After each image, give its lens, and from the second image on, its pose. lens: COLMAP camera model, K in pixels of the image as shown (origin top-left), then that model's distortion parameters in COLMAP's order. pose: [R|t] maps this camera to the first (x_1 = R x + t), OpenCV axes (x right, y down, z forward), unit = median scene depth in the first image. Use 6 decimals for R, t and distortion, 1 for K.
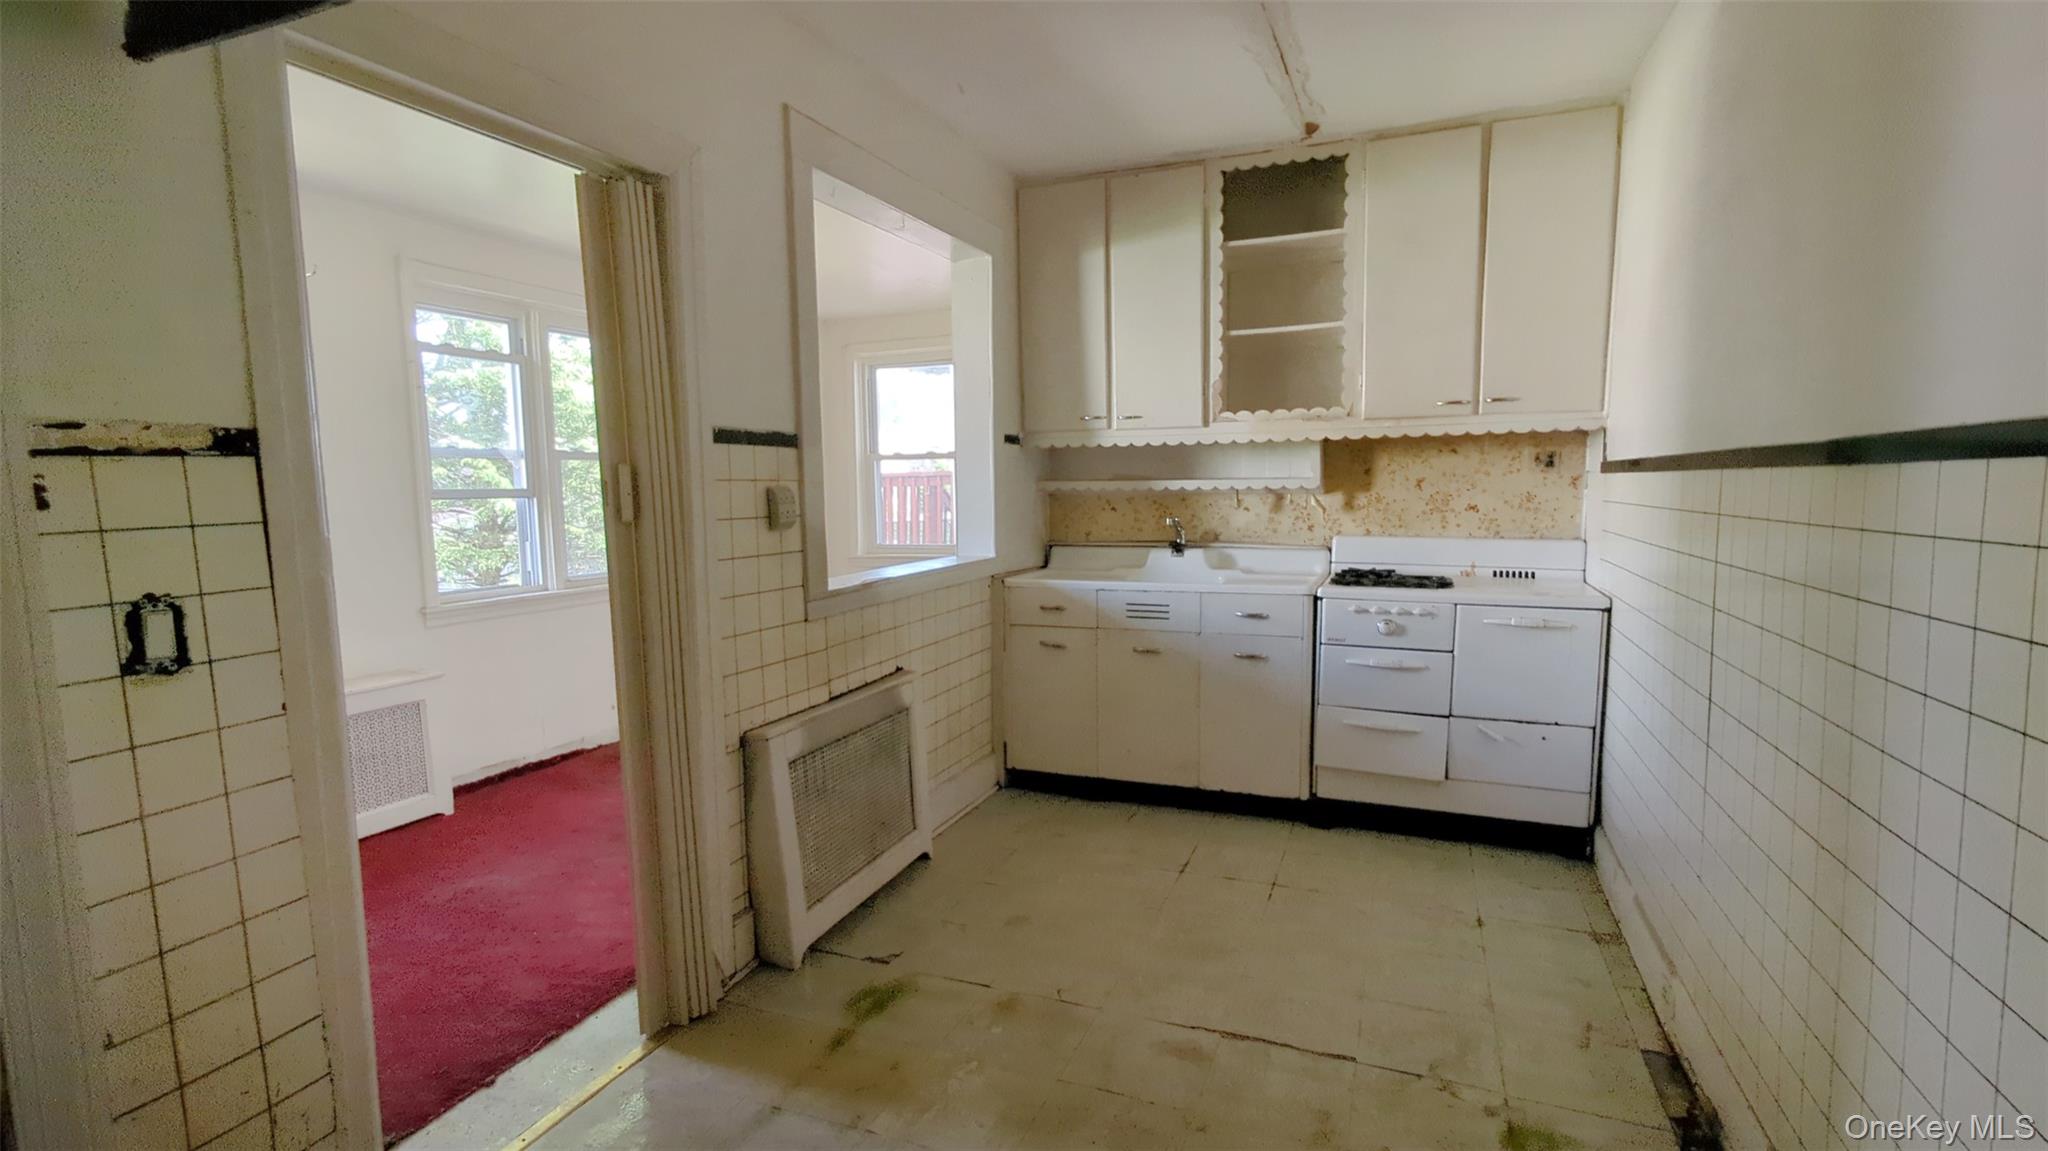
lens RADIAL K [[938.6, 0, 1039.4], [0, 938.6, 576.9], [0, 0, 1]] dist [-0.003195, 0.000263]
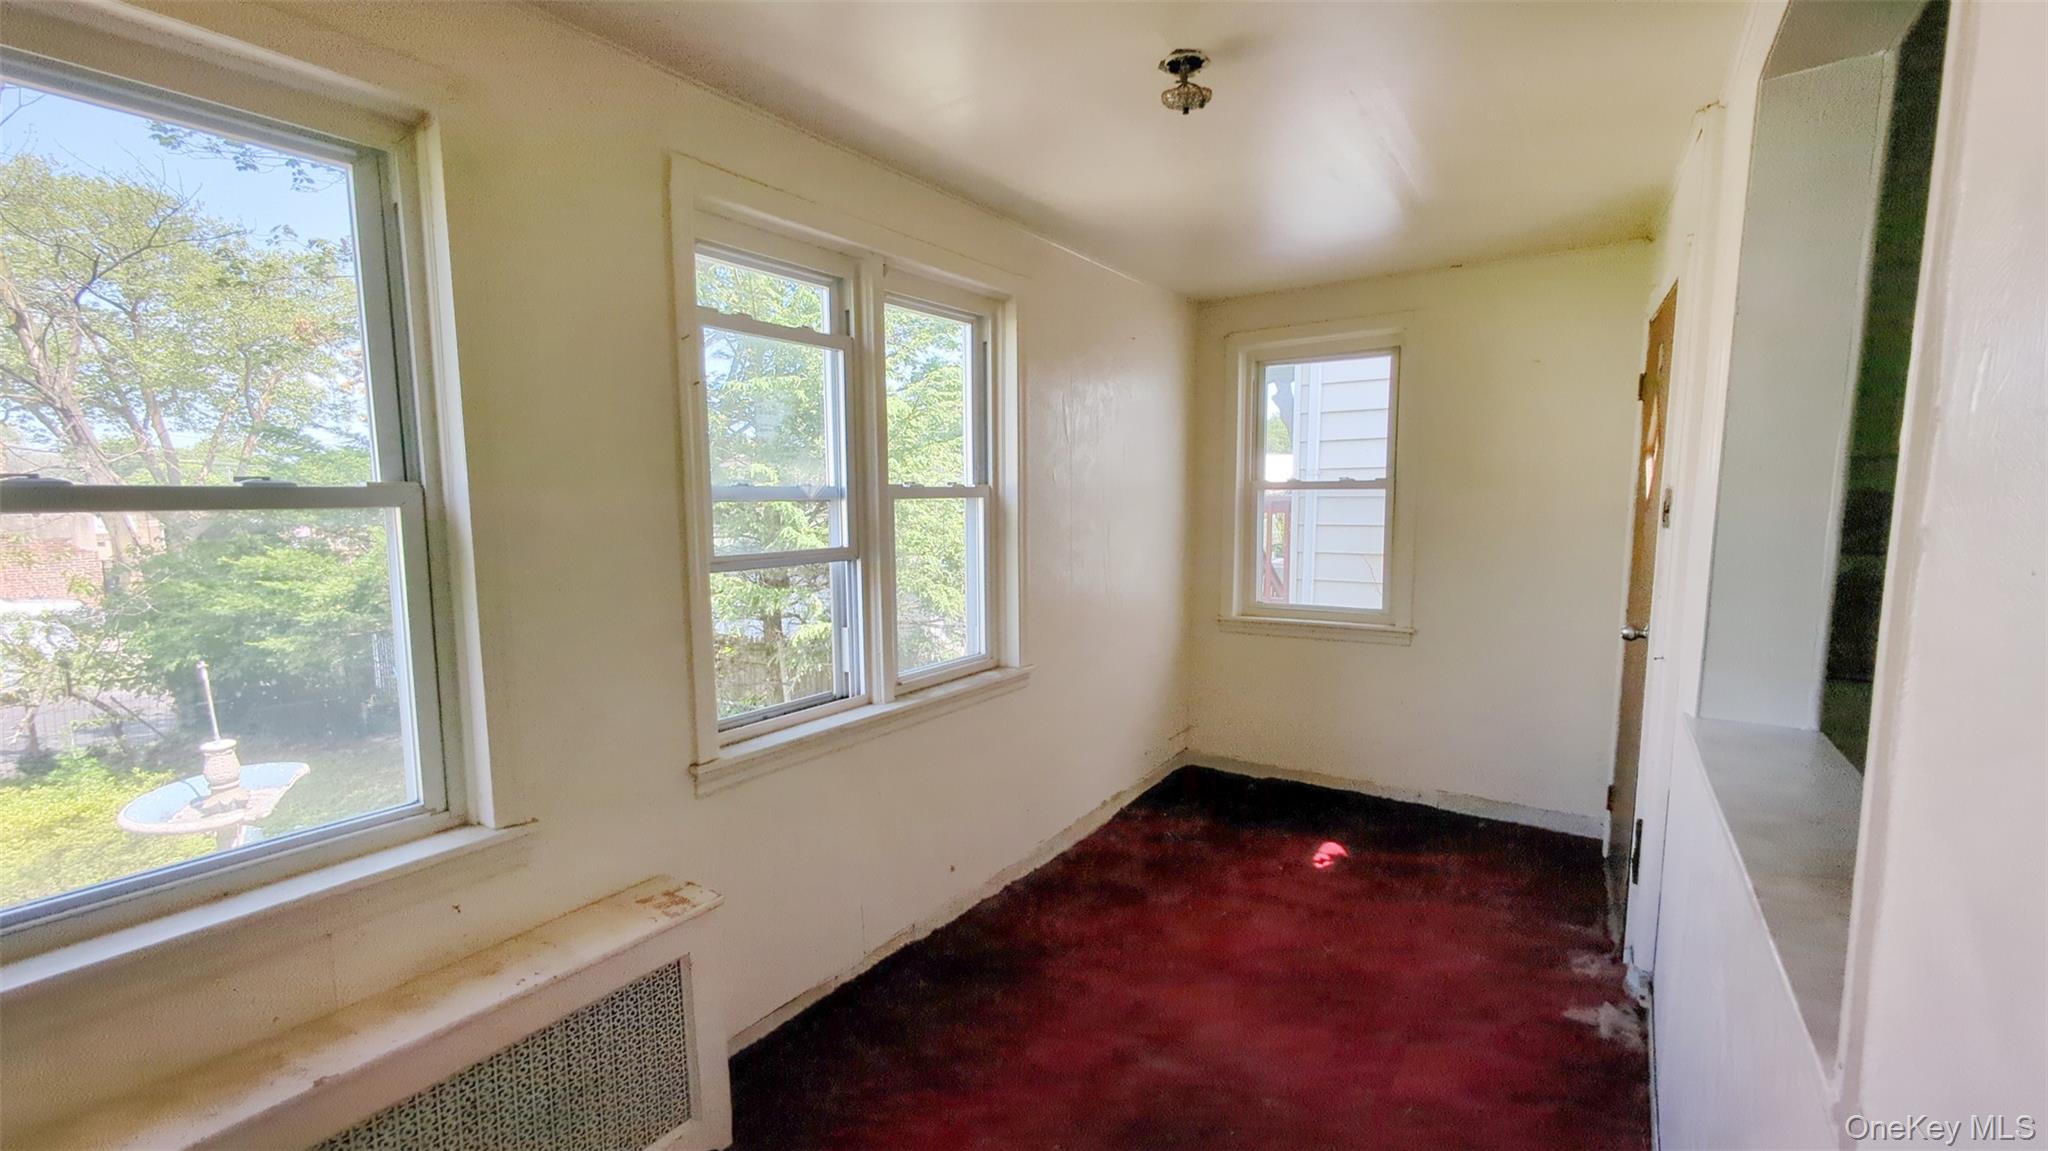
lens RADIAL K [[801.9, 0, 1034.0], [0, 801.9, 570.9], [0, 0, 1]] dist [-0.000725, 0.000024]
pose [[0.978947, 0.024711, -0.202614, -0.363382], [-0.025183, 0.999683, 0.000249, -0.093632], [0.202555, 0.004859, 0.979259, 0.572072]]
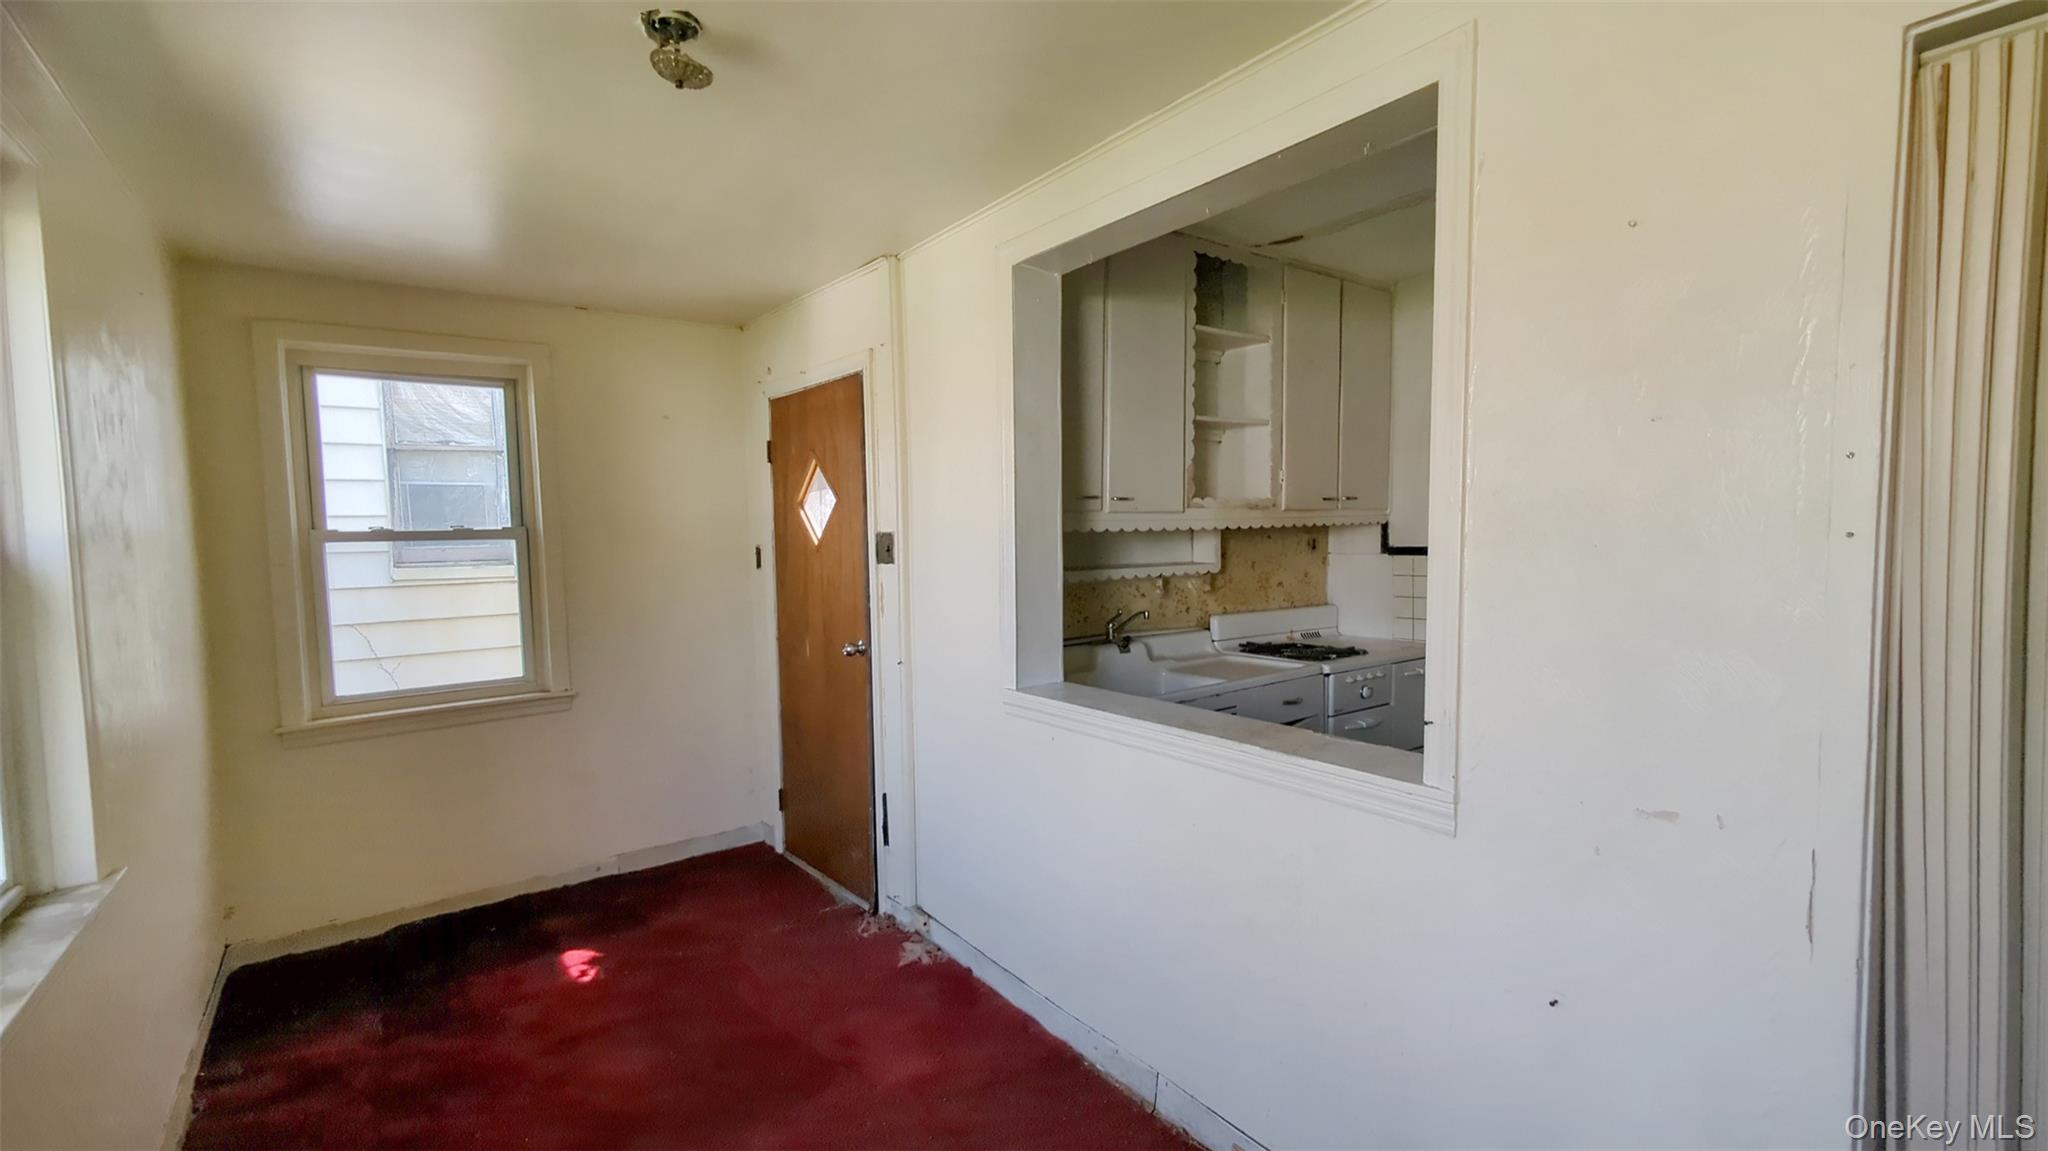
lens RADIAL K [[829.2, 0, 1024.0], [0, 829.2, 575.5], [0, 0, 1]] dist [0.001280, 0.000186]
pose [[0.540001, -0.039937, 0.840716, -0.619254], [0.095599, 0.995320, -0.014124, -0.101202], [-0.836217, 0.087999, 0.541292, 0.695190]]
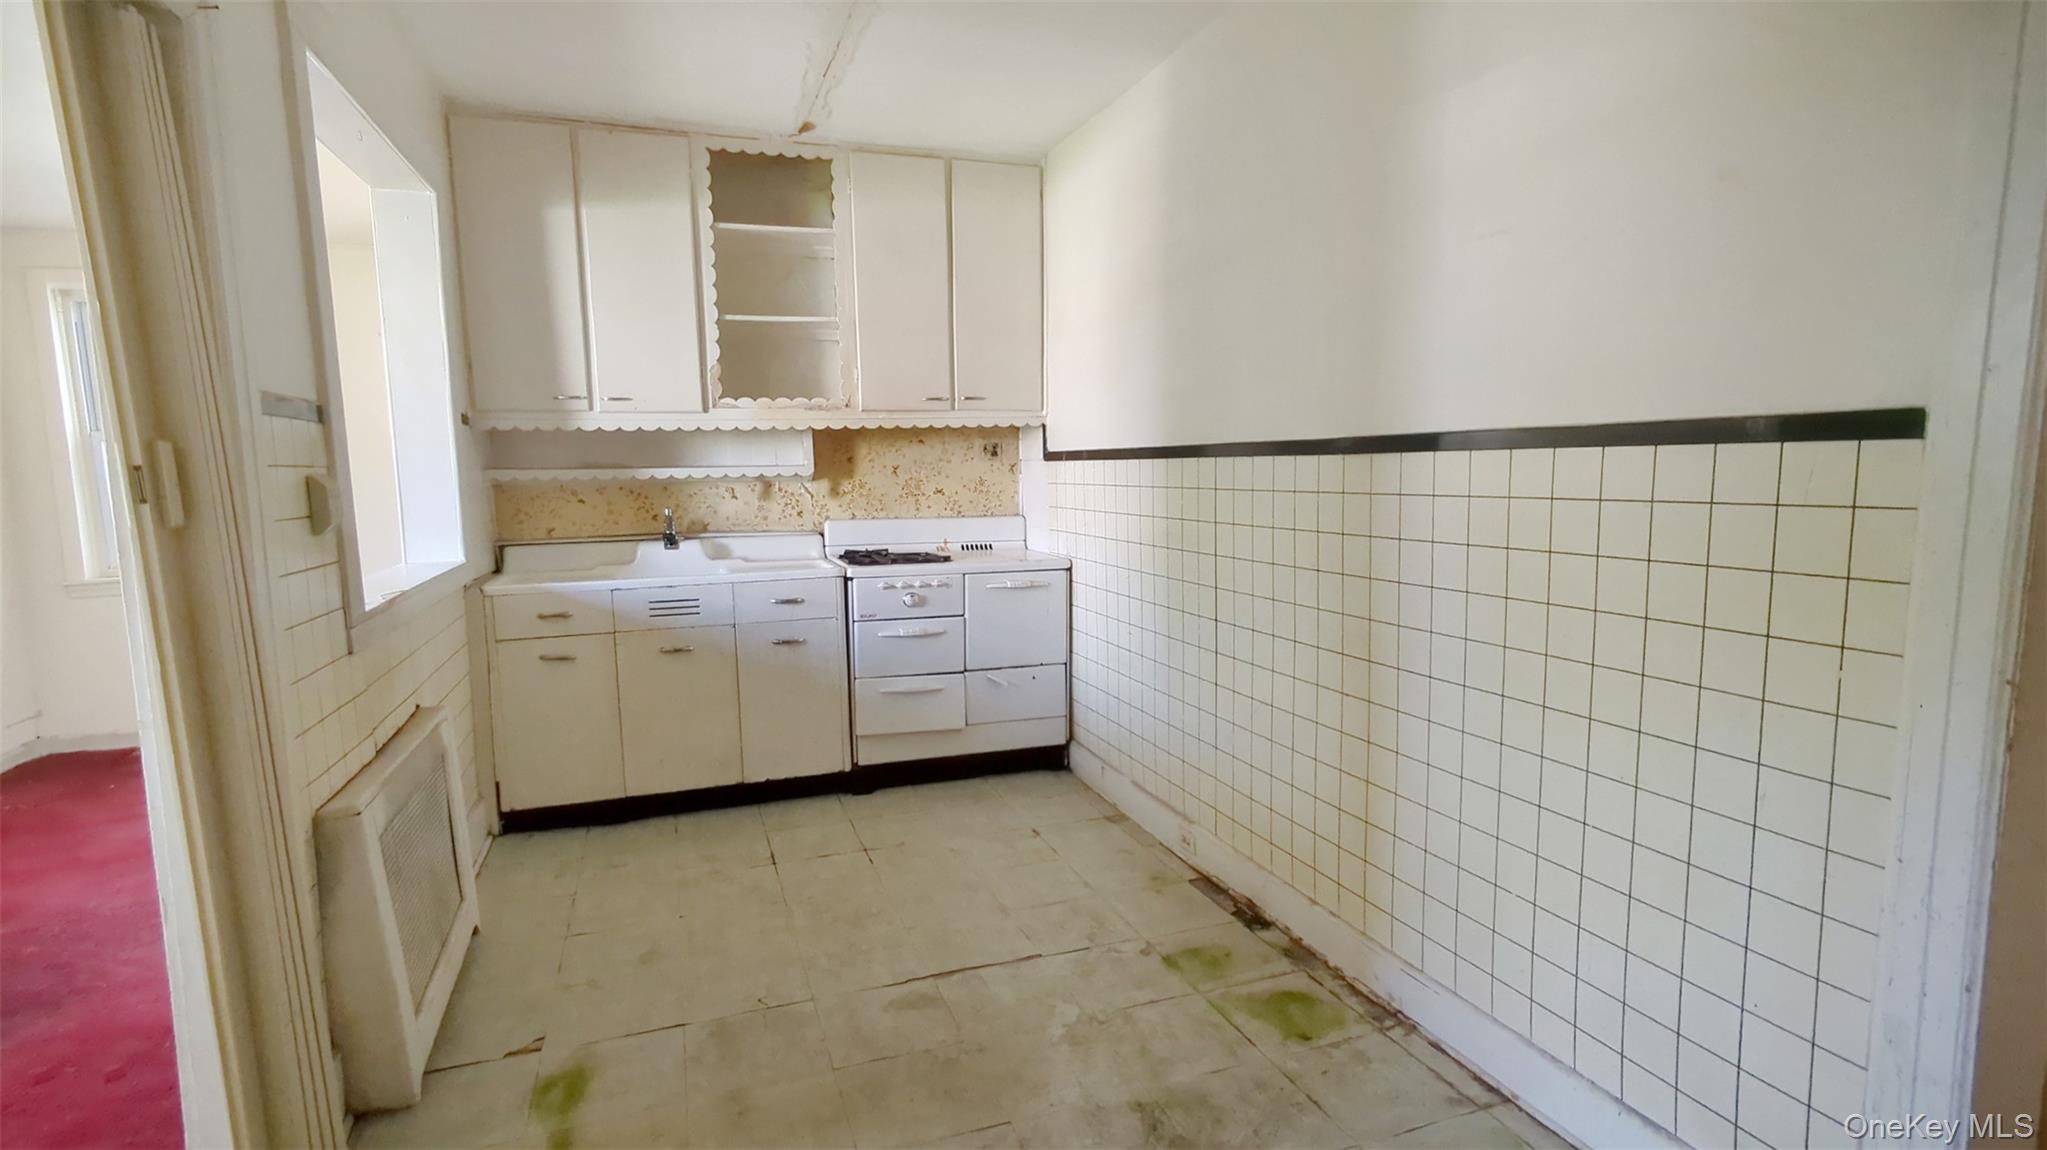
lens RADIAL K [[959.1, 0, 1023.5], [0, 959.1, 575.0], [0, 0, 1]] dist [-0.001587, -0.000096]
pose [[0.756909, -0.074113, 0.649304, -0.228629], [0.070495, 0.997011, 0.031622, -0.001650], [-0.649707, 0.021838, 0.759871, 0.044698]]
